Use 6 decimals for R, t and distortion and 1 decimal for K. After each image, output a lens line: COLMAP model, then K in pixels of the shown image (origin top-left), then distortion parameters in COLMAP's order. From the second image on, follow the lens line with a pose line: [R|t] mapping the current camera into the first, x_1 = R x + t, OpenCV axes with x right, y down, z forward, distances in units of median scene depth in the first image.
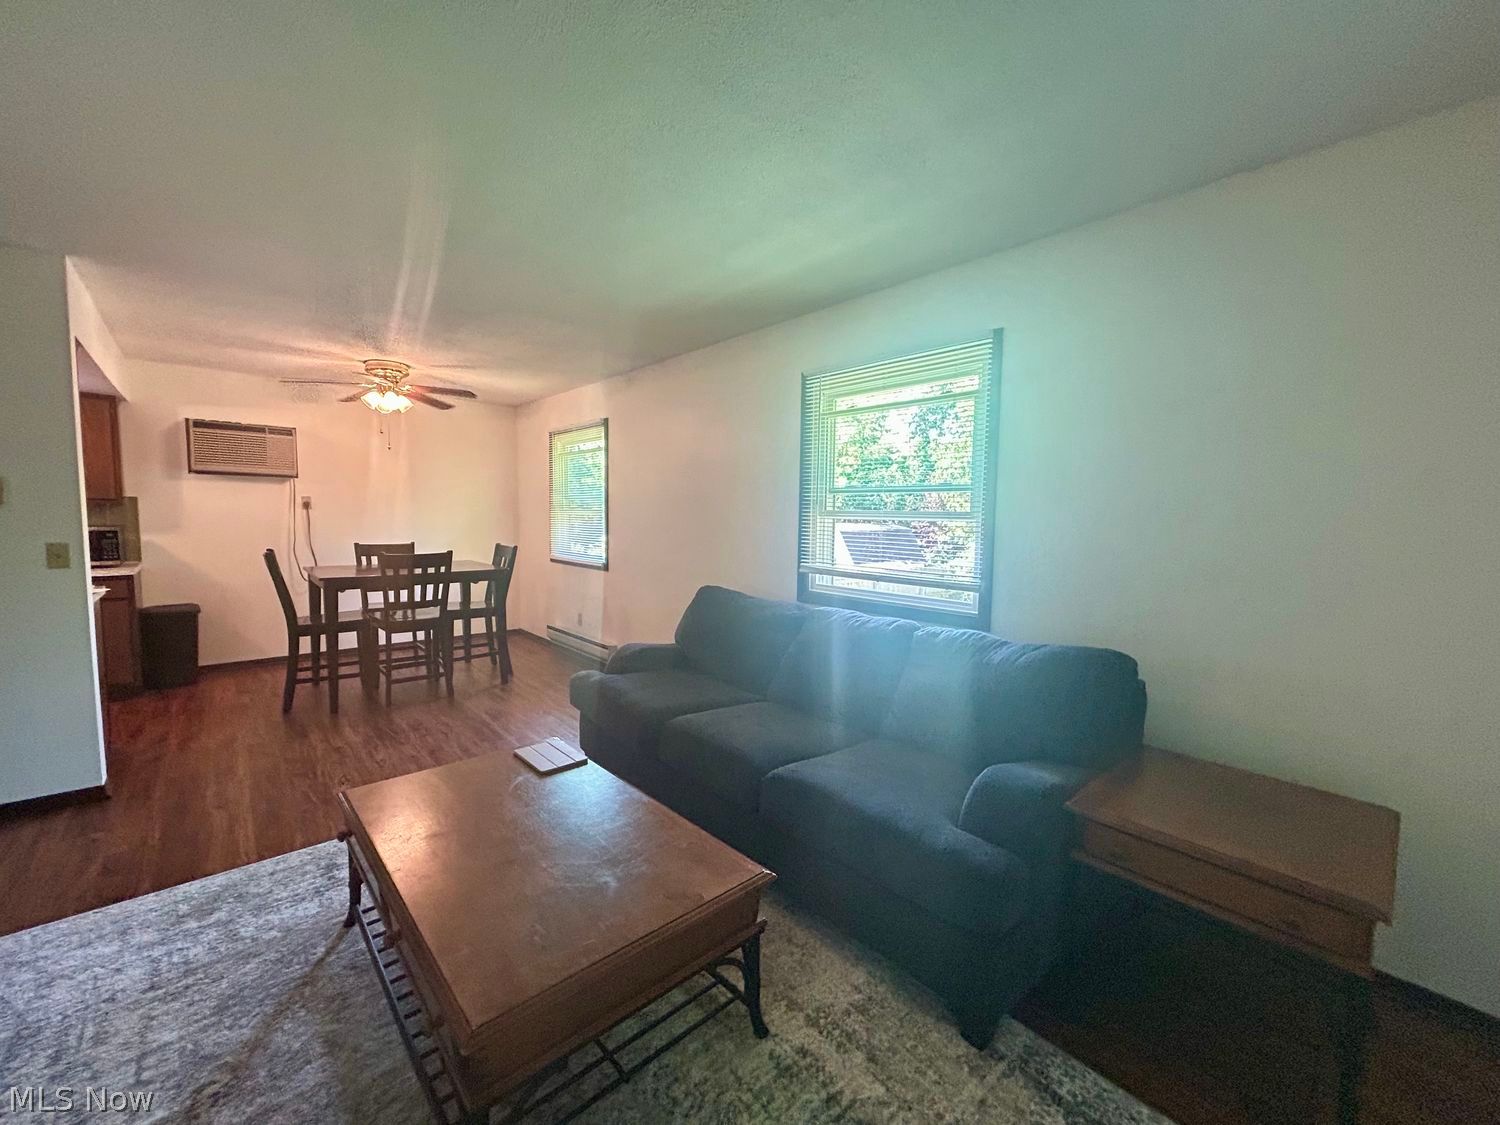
lens RADIAL K [[604.9, 0, 749.2], [0, 604.9, 562.3], [0, 0, 1]] dist [-0.001963, 0.001638]
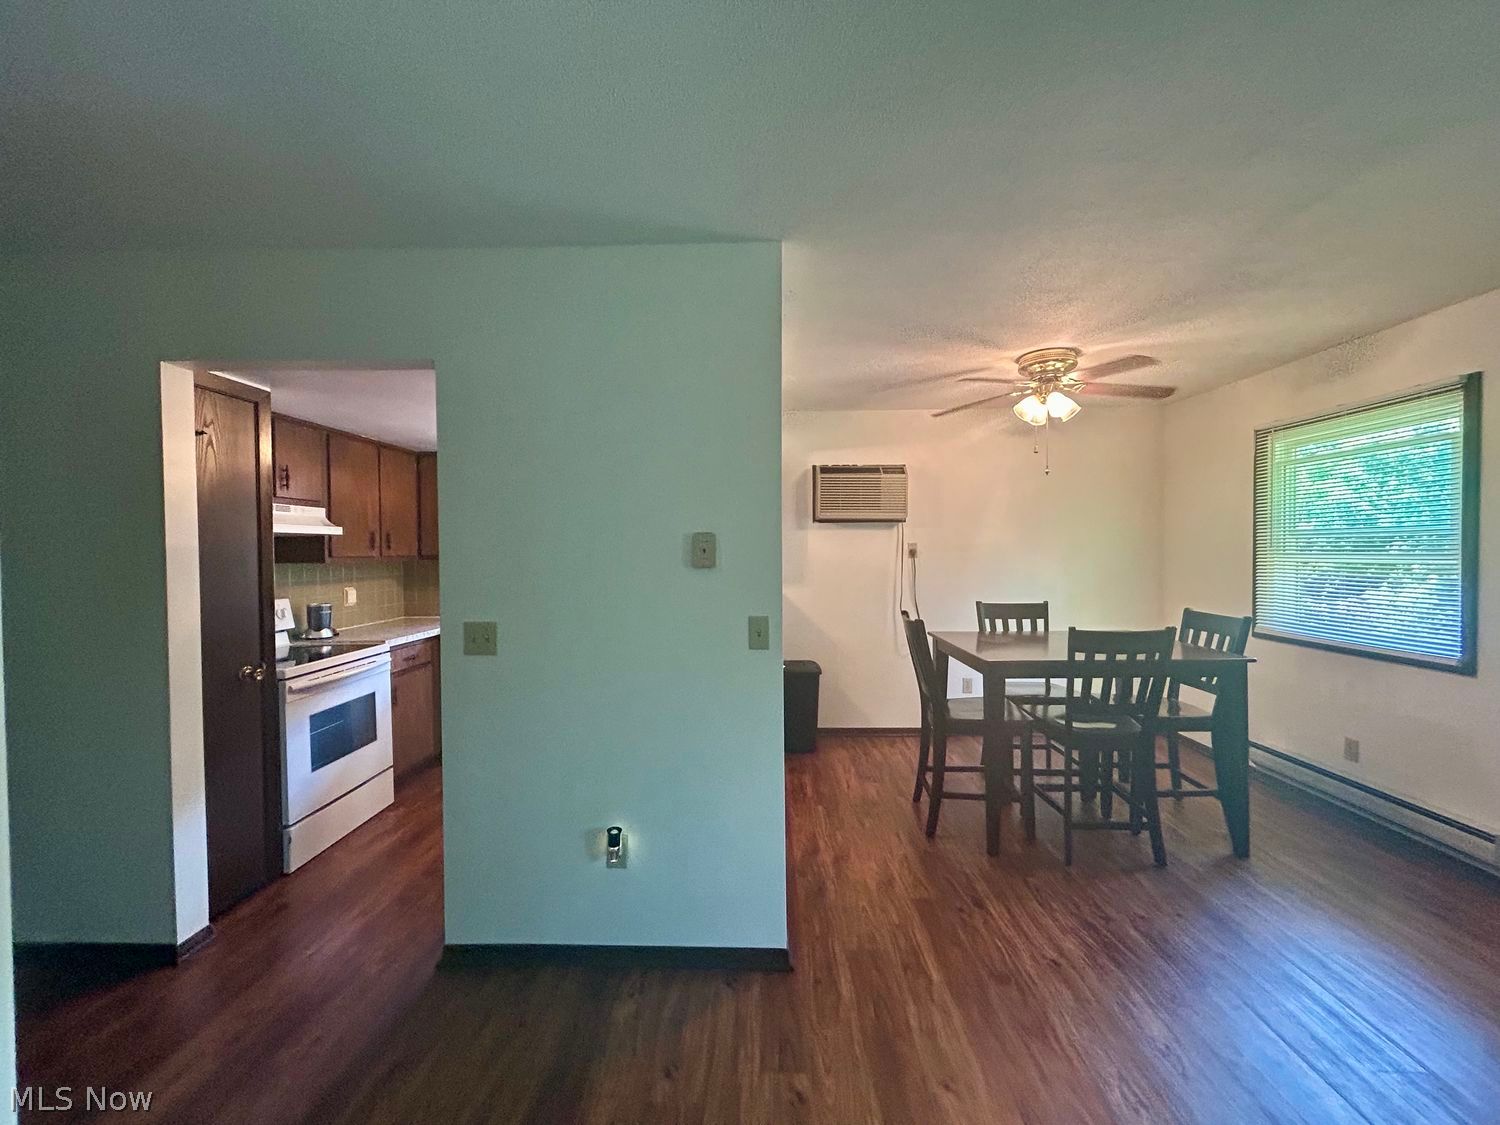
lens RADIAL K [[604.9, 0, 745.2], [0, 604.9, 561.5], [0, 0, 1]] dist [-0.001963, 0.001638]
pose [[0.730010, -0.005951, -0.683411, -0.484150], [-0.037342, 0.998121, -0.048581, -0.049277], [0.682416, 0.060984, 0.728416, 0.324813]]
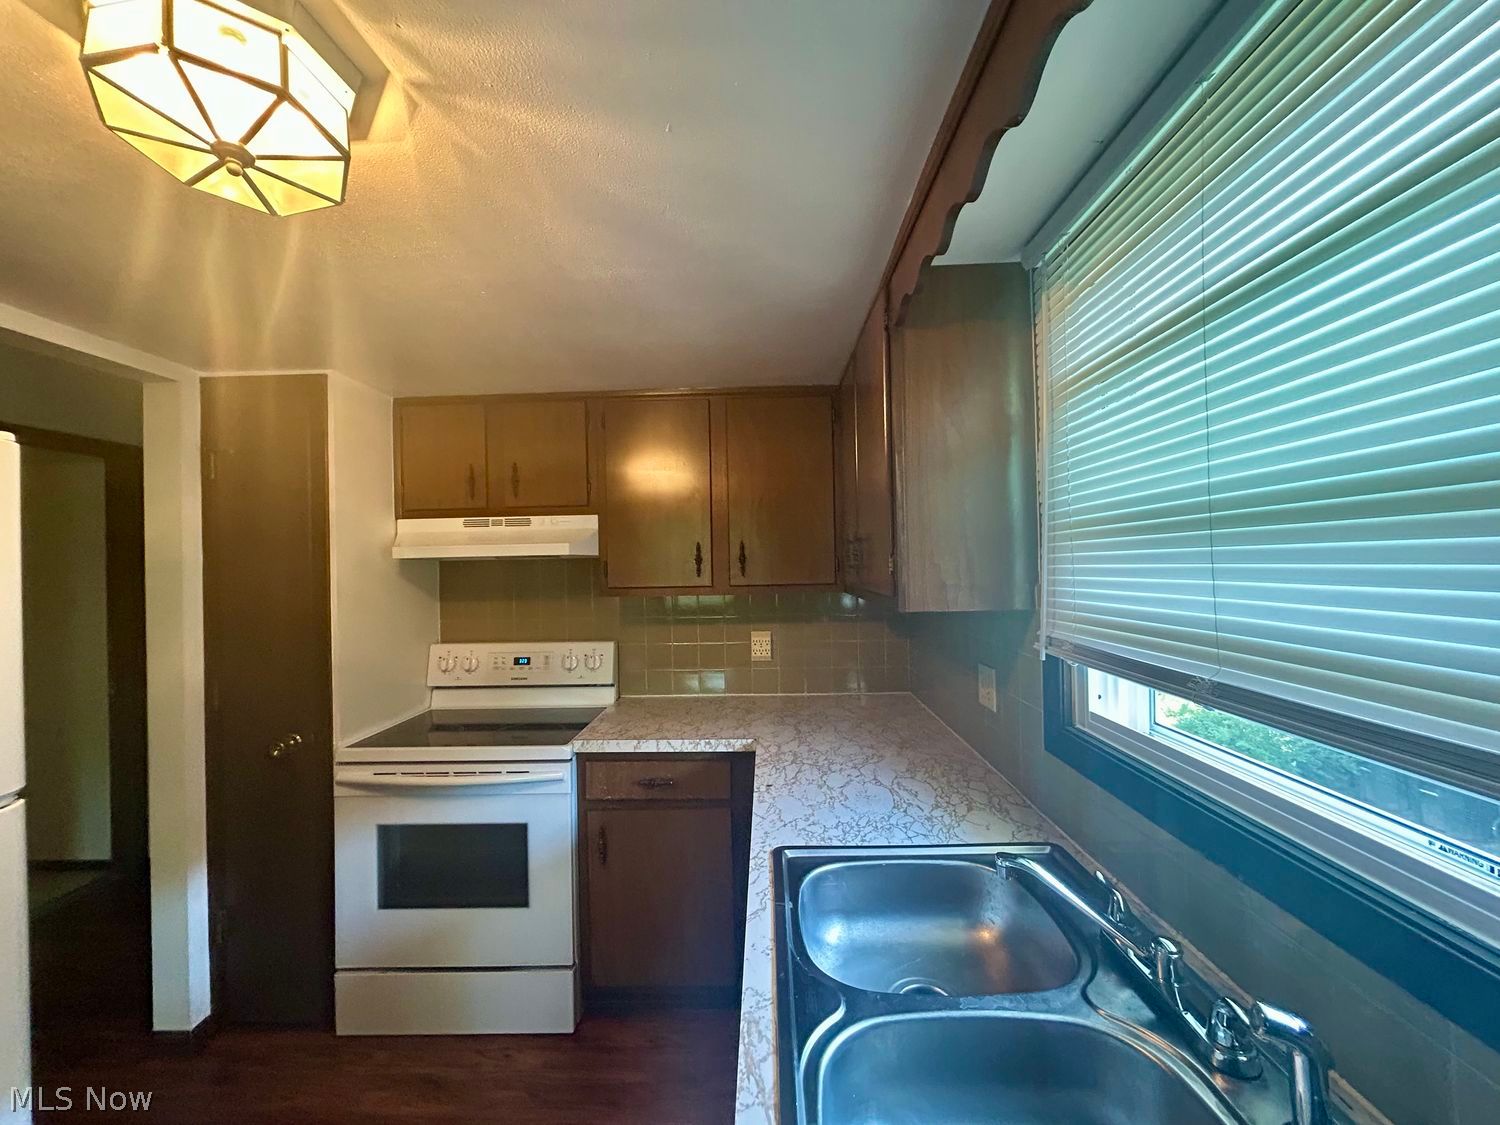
lens RADIAL K [[604.9, 0, 747.2], [0, 604.9, 564.4], [0, 0, 1]] dist [-0.001963, 0.001638]
pose [[-0.680056, 0.001898, -0.733157, -1.281511], [-0.048205, 0.997717, 0.047296, -0.142555], [0.731574, 0.067506, -0.678412, 1.133622]]
